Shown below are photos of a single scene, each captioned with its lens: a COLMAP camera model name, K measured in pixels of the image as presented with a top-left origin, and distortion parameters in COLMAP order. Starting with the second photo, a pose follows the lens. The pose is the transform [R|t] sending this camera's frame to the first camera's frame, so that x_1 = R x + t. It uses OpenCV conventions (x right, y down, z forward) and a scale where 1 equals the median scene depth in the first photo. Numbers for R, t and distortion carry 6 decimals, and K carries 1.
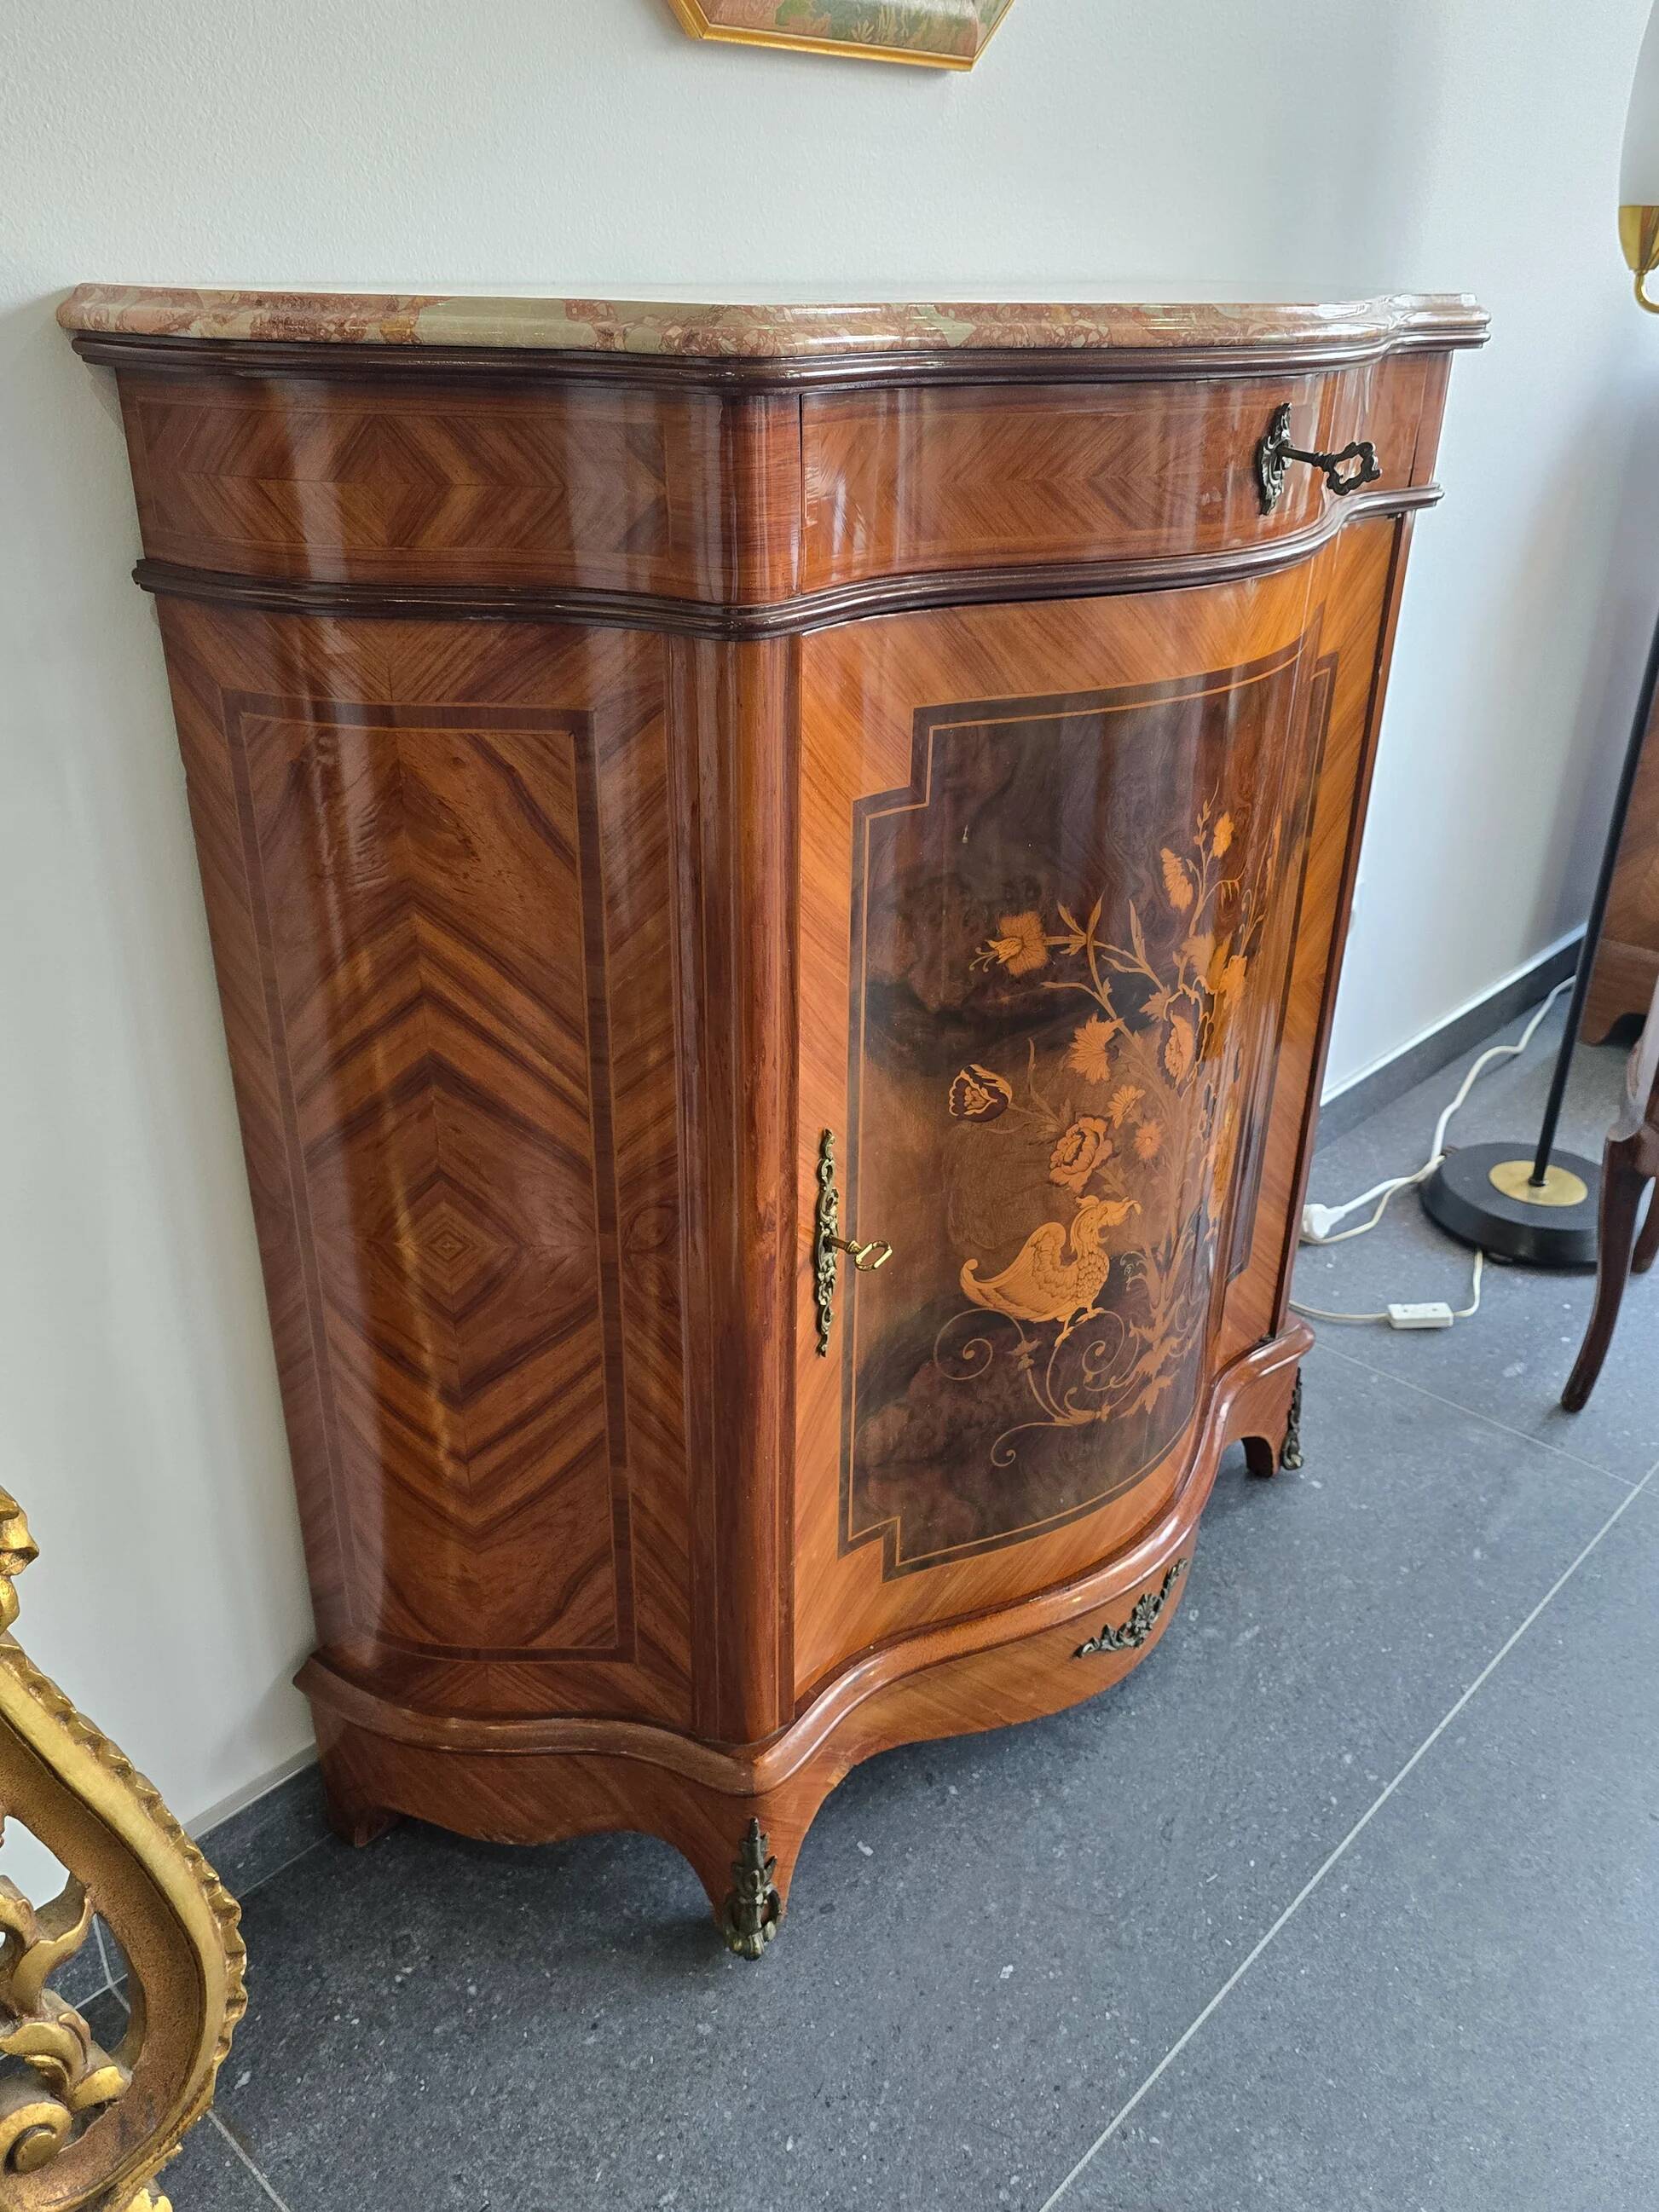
lens RADIAL K [[1740.9, 0, 864.6], [0, 1740.9, 1108.0], [0, 0, 1]] dist [0.057110, -0.074221]
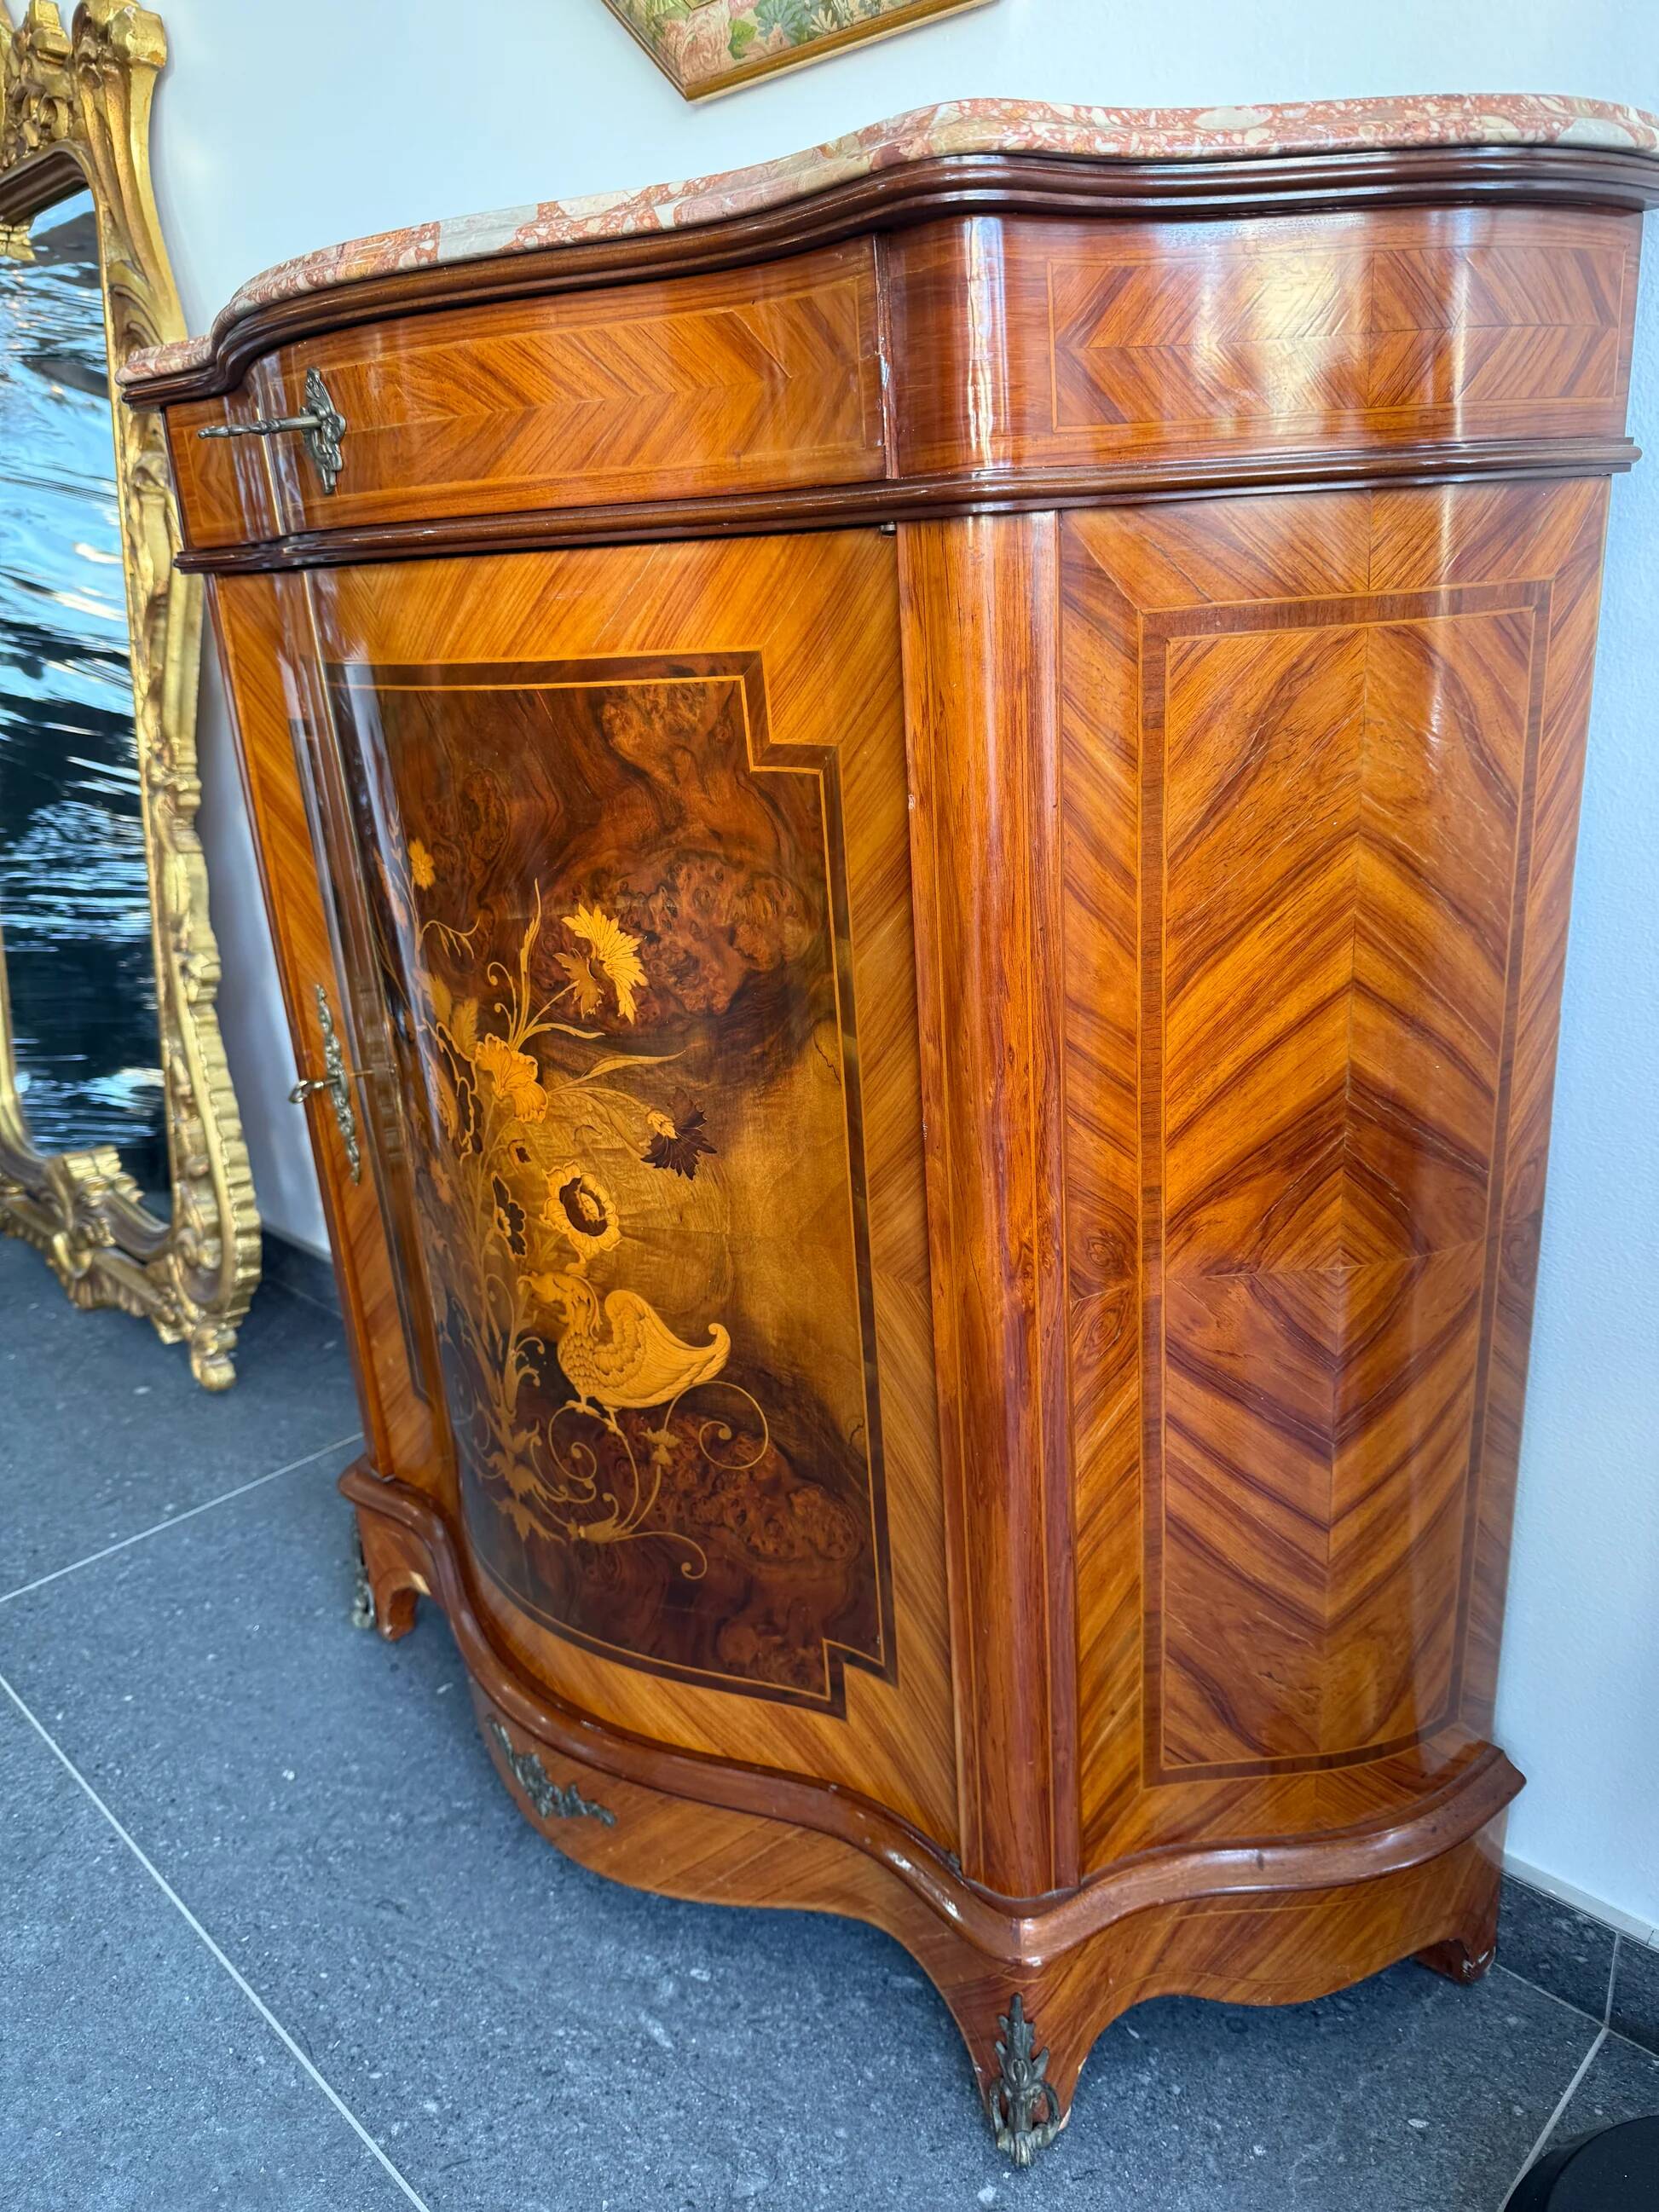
lens RADIAL K [[1592.6, 0, 826.2], [0, 1592.6, 1106.5], [0, 0, 1]] dist [0.010563, -0.026421]
pose [[-0.046837, 0.316833, -0.947324, 0.938565], [-0.392939, 0.866064, 0.309083, -0.356644], [0.918371, 0.386717, 0.083932, 1.095688]]
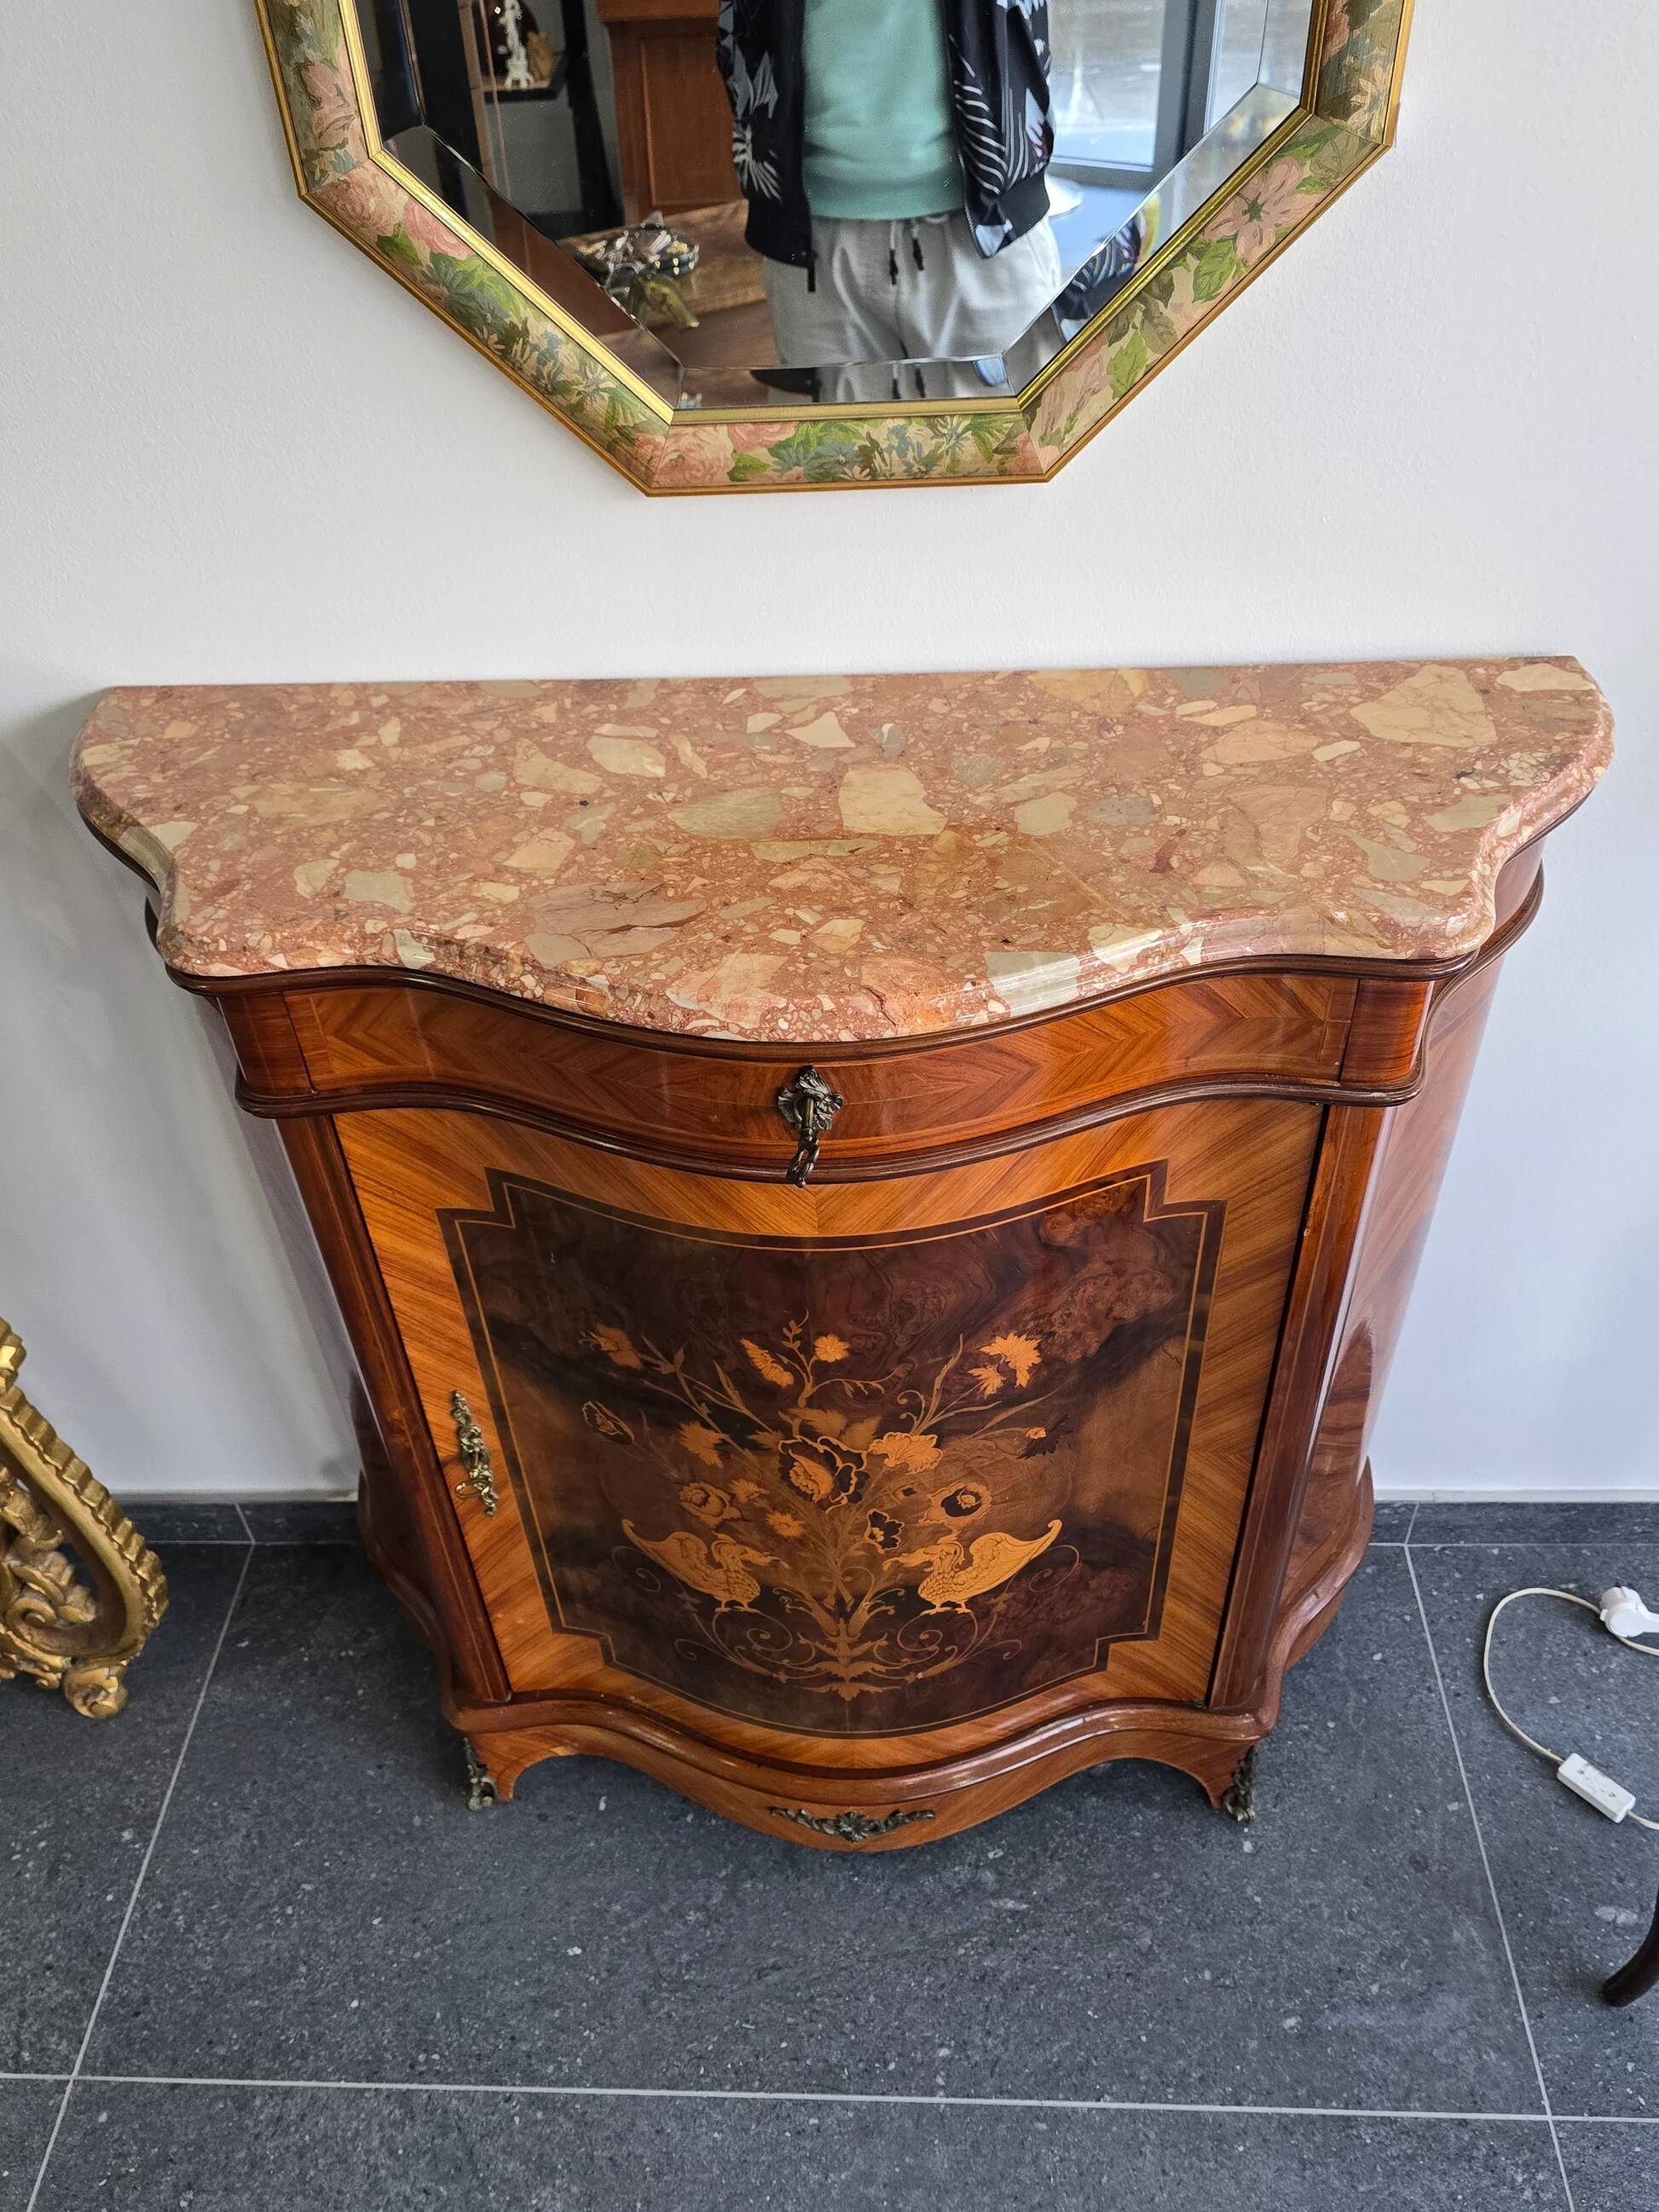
lens RADIAL K [[1740.9, 0, 823.7], [0, 1740.9, 1129.7], [0, 0, 1]] dist [0.057110, -0.074221]
pose [[0.643476, 0.476431, -0.599126, 0.720530], [-0.291604, 0.876247, 0.383612, -0.632413], [0.707747, -0.072137, 0.702773, 0.252502]]
